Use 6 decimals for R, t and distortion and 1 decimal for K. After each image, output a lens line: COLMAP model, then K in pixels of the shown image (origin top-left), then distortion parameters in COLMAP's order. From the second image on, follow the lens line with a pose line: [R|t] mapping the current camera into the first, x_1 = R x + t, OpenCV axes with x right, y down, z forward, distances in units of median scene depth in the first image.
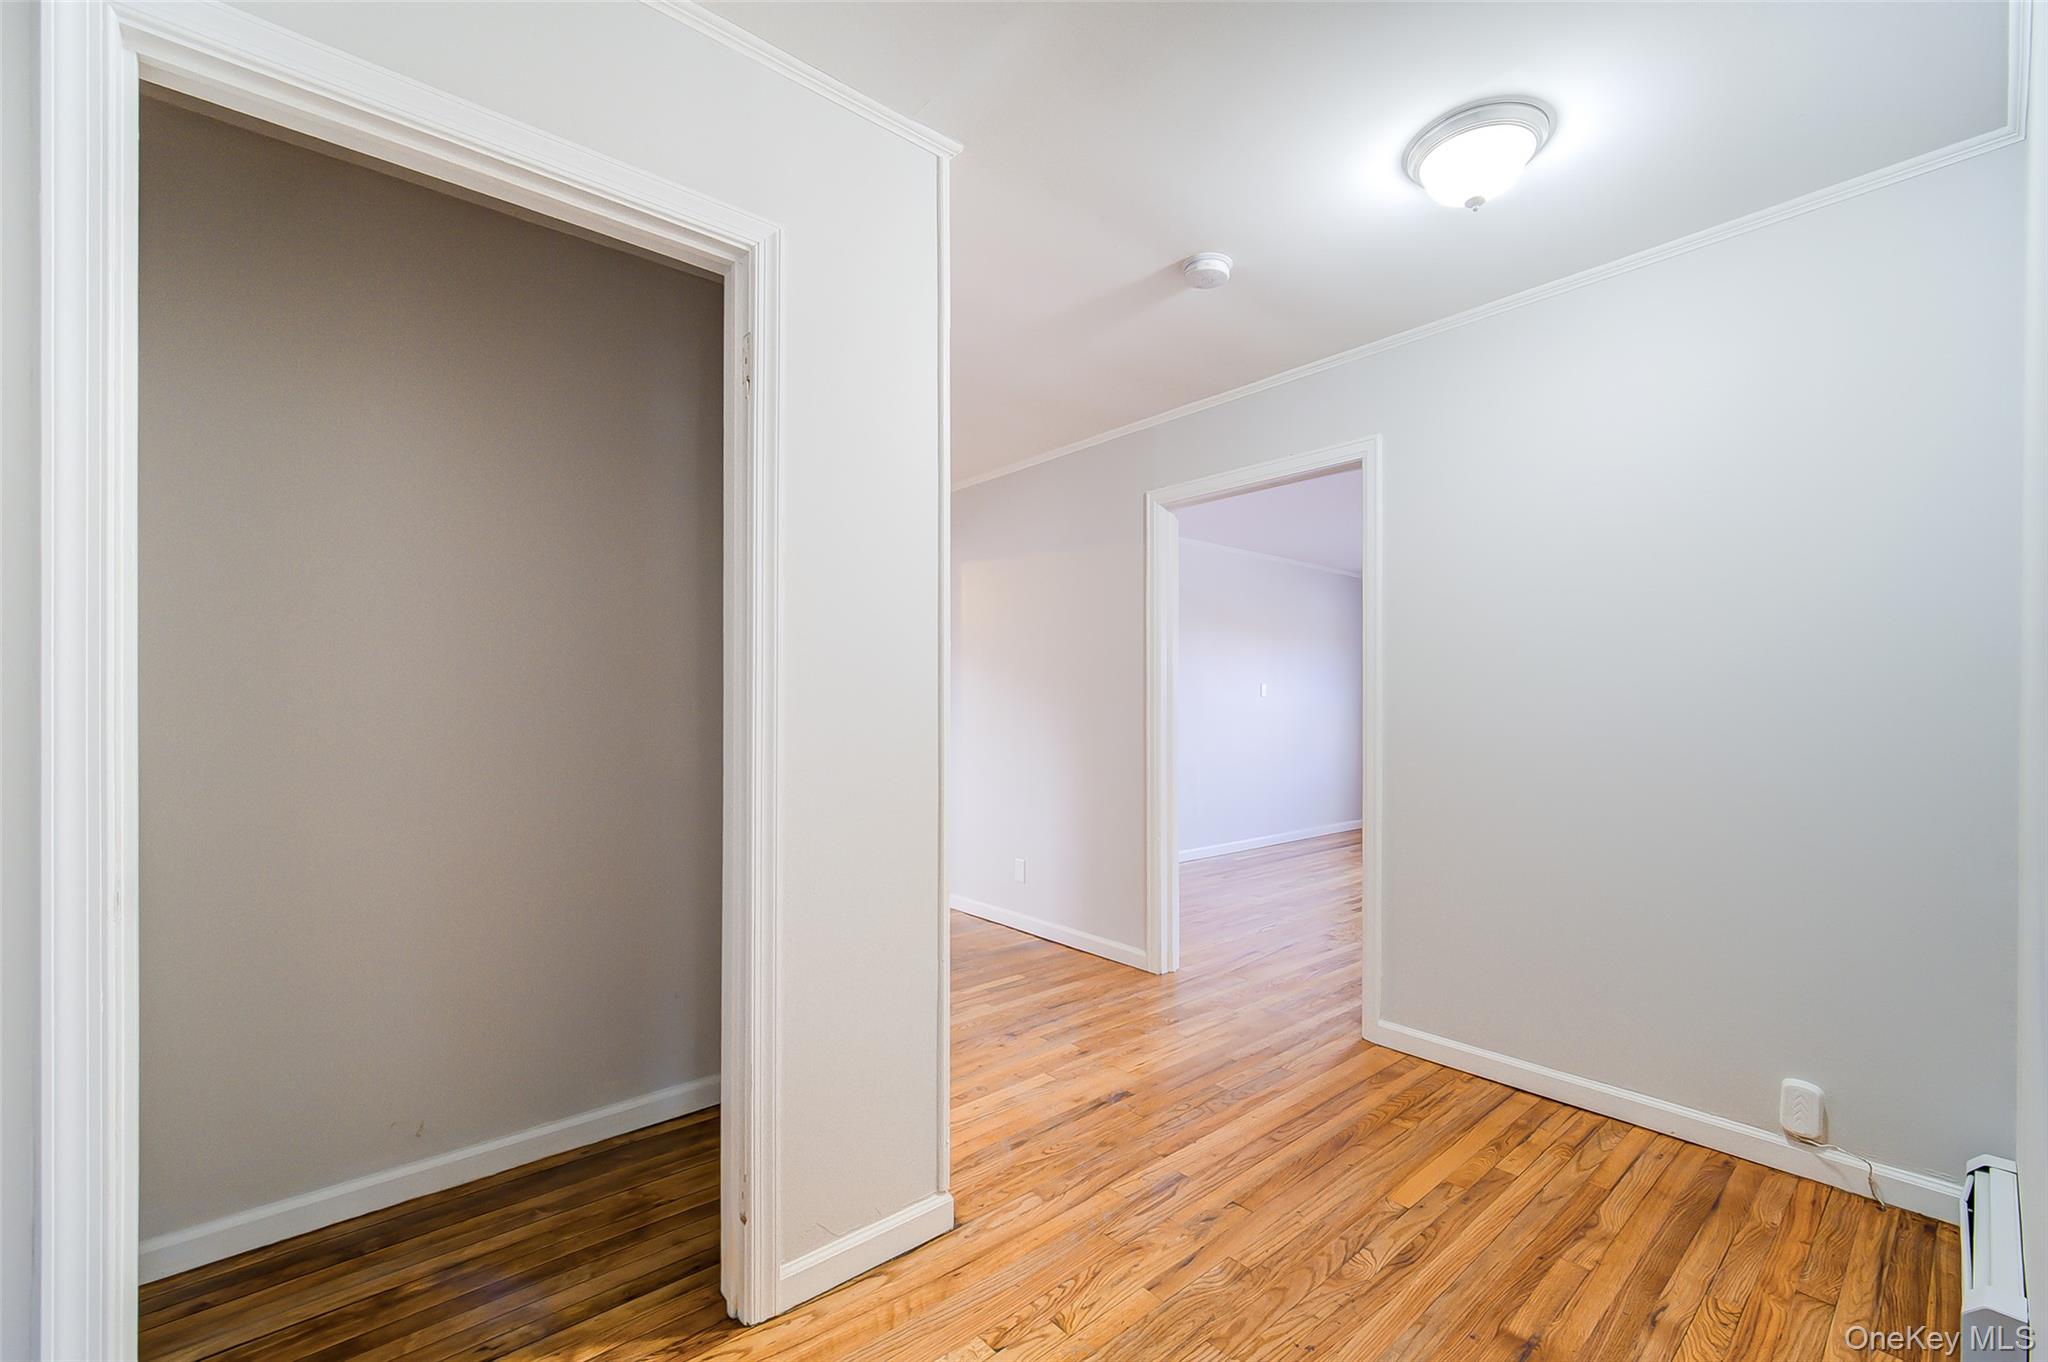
lens RADIAL K [[809.3, 0, 1025.6], [0, 809.3, 696.8], [0, 0, 1]] dist [0.003697, 0.000293]
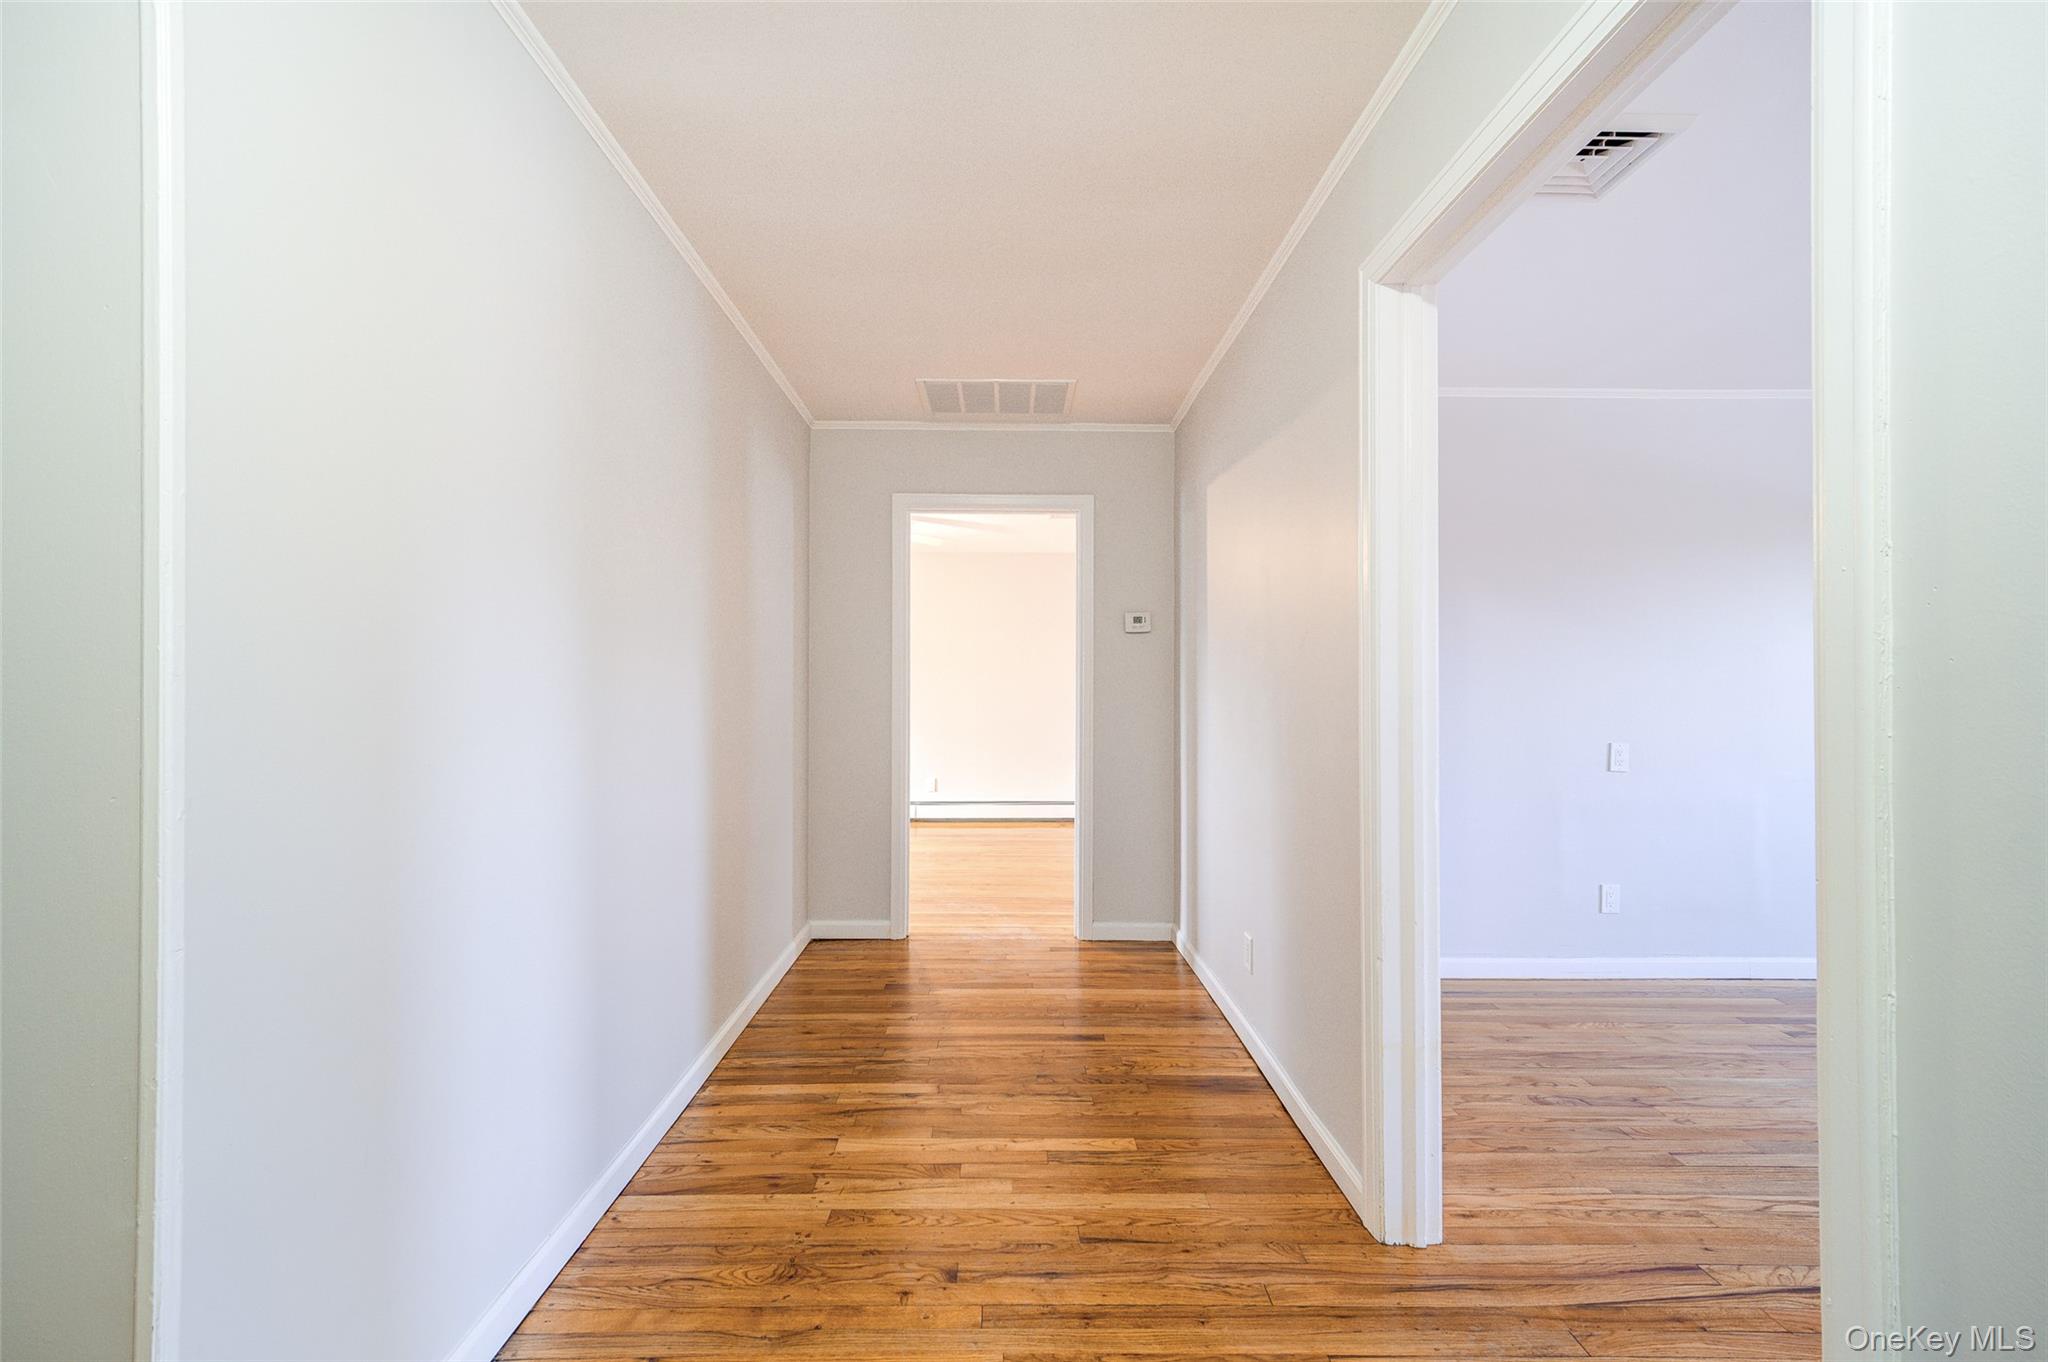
lens RADIAL K [[809.3, 0, 1017.2], [0, 809.3, 674.2], [0, 0, 1]] dist [0.003697, 0.000293]
pose [[0.775944, -0.004370, -0.630787, 0.319370], [0.001161, 0.999984, -0.005499, 0.002366], [0.630801, 0.003535, 0.775937, 0.502283]]
